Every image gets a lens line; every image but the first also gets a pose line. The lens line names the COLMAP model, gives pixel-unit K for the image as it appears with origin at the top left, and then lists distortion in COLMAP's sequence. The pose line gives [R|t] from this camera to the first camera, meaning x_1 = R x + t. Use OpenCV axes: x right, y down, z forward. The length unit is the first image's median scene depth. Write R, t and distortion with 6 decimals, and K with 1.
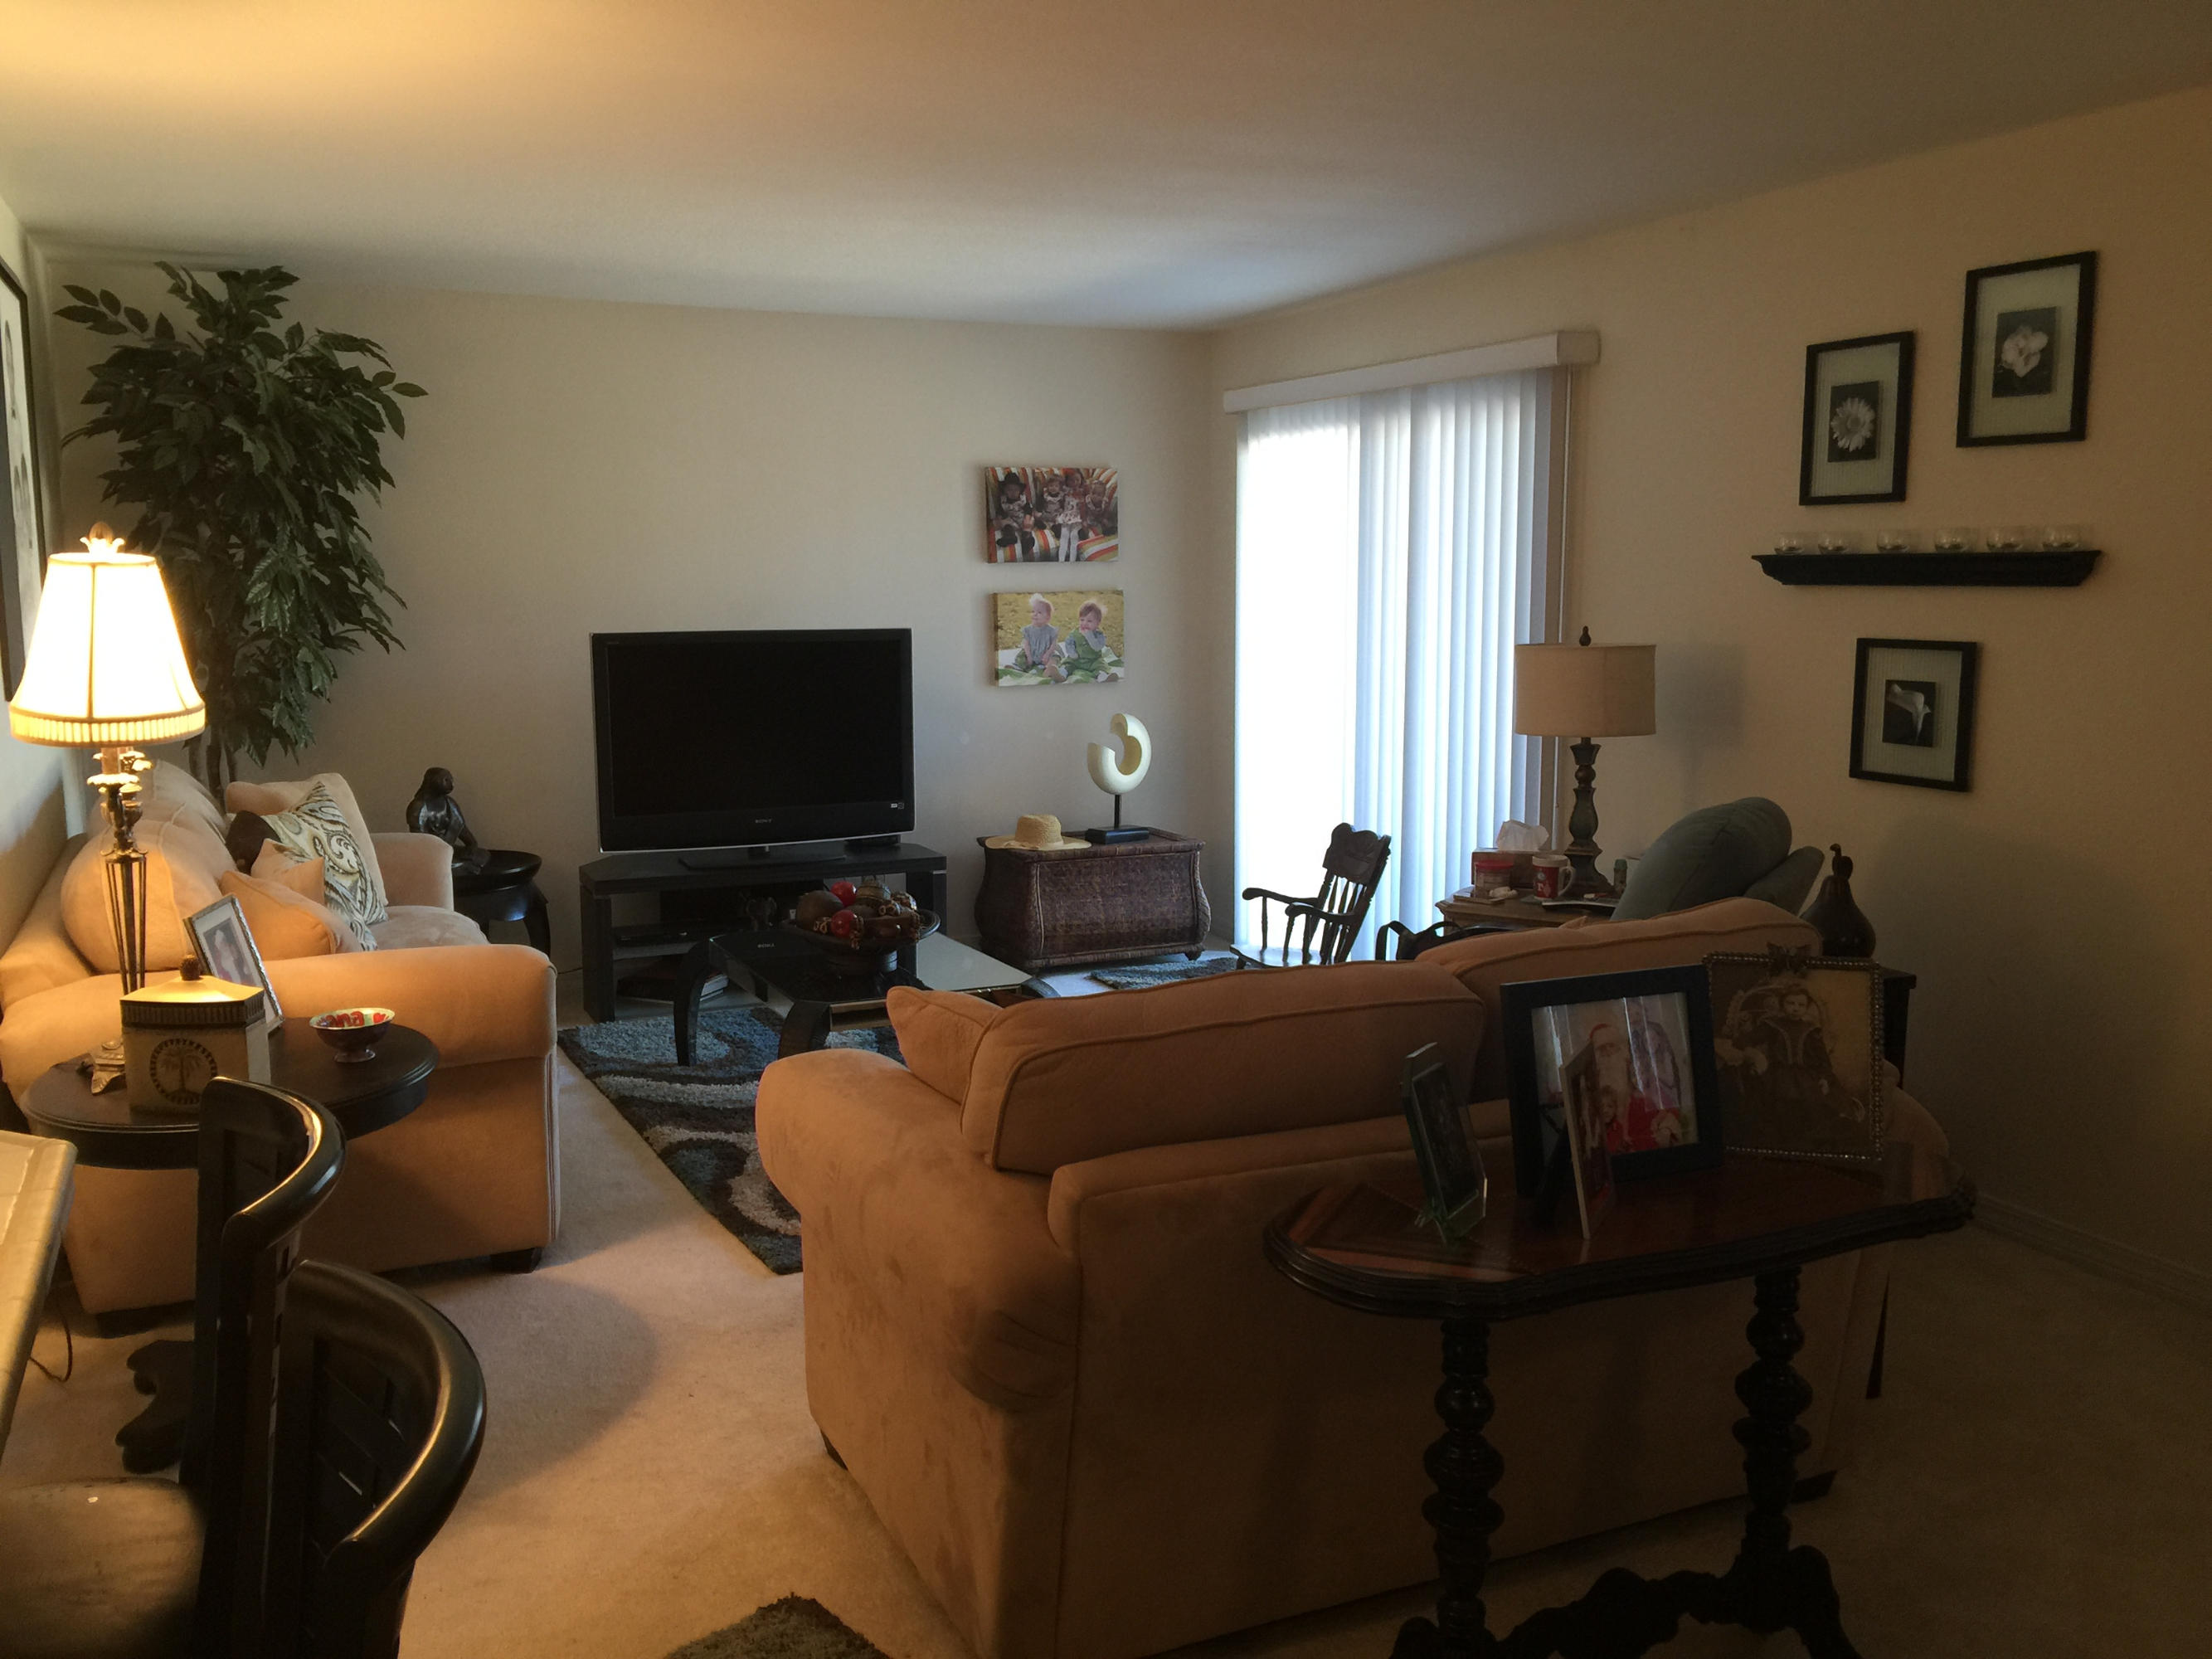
lens RADIAL K [[1865.1, 0, 1101.3], [0, 1865.1, 811.6], [0, 0, 1]] dist [0.083602, -0.116455]
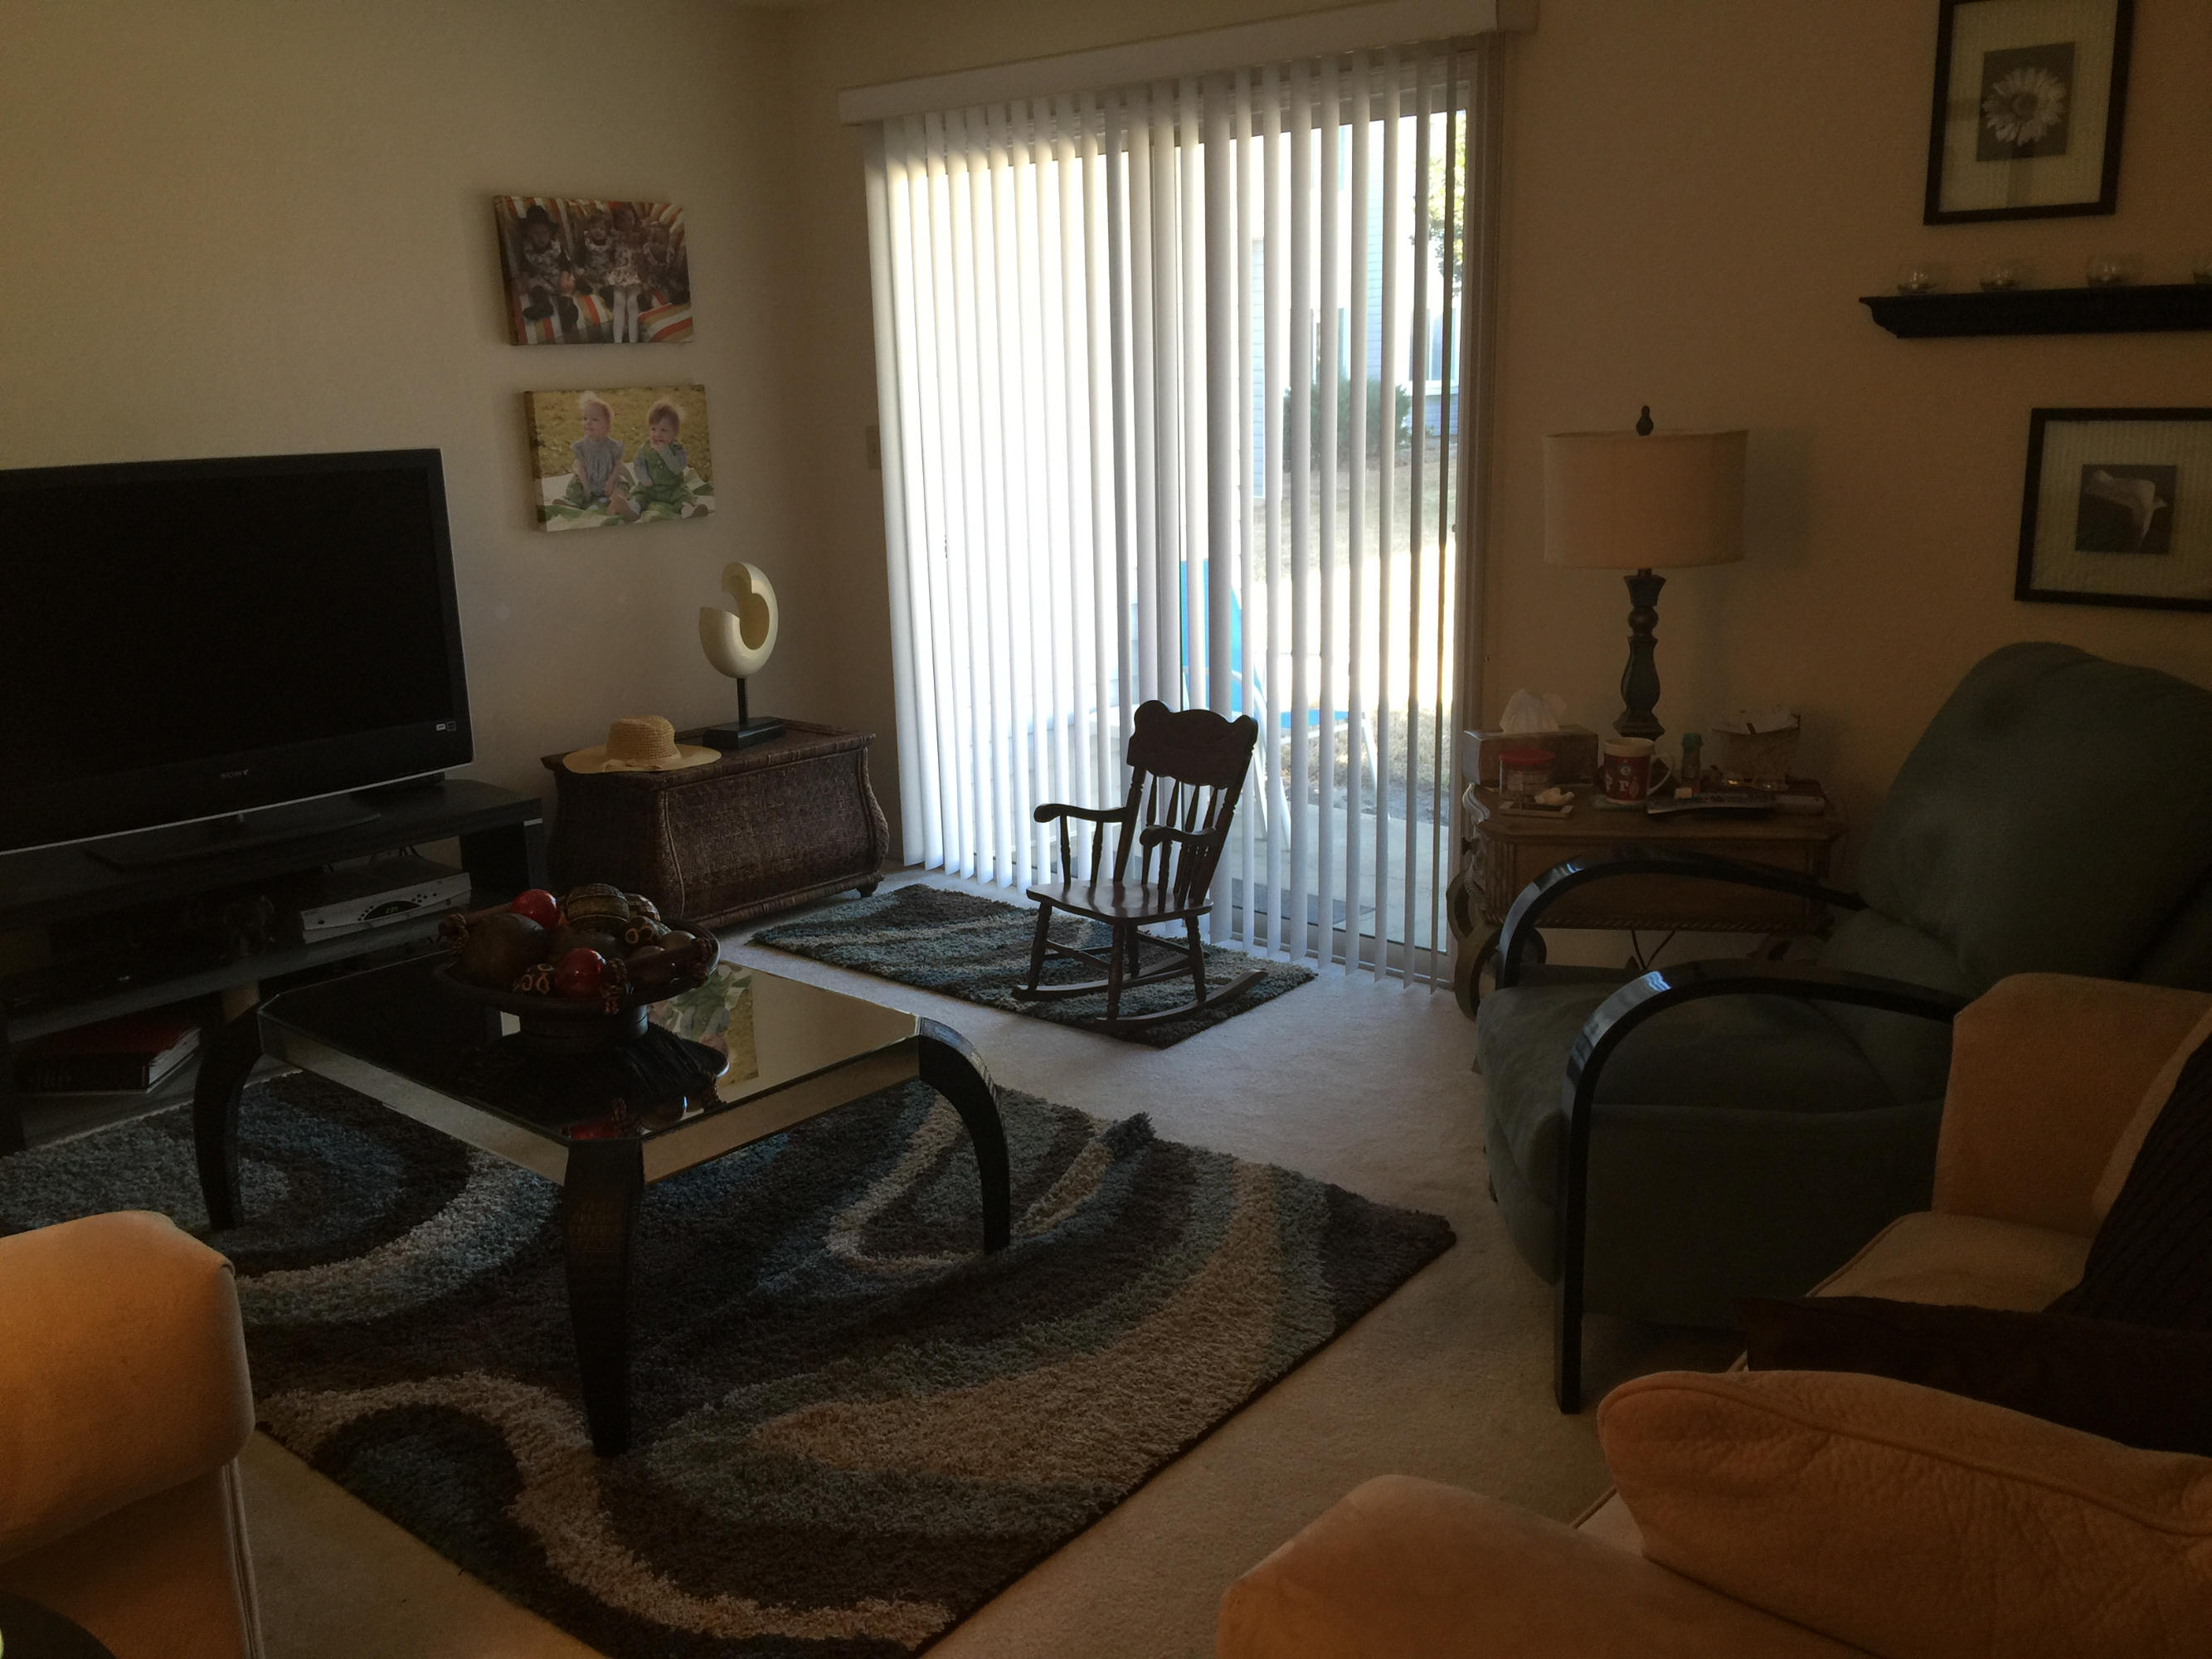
lens RADIAL K [[1865.1, 0, 1120.7], [0, 1865.1, 815.9], [0, 0, 1]] dist [0.083602, -0.116455]
pose [[0.915499, -0.111927, 0.386438, -0.142071], [0.072454, 0.990686, 0.115293, -0.029154], [-0.395743, -0.077551, 0.915081, 0.290213]]
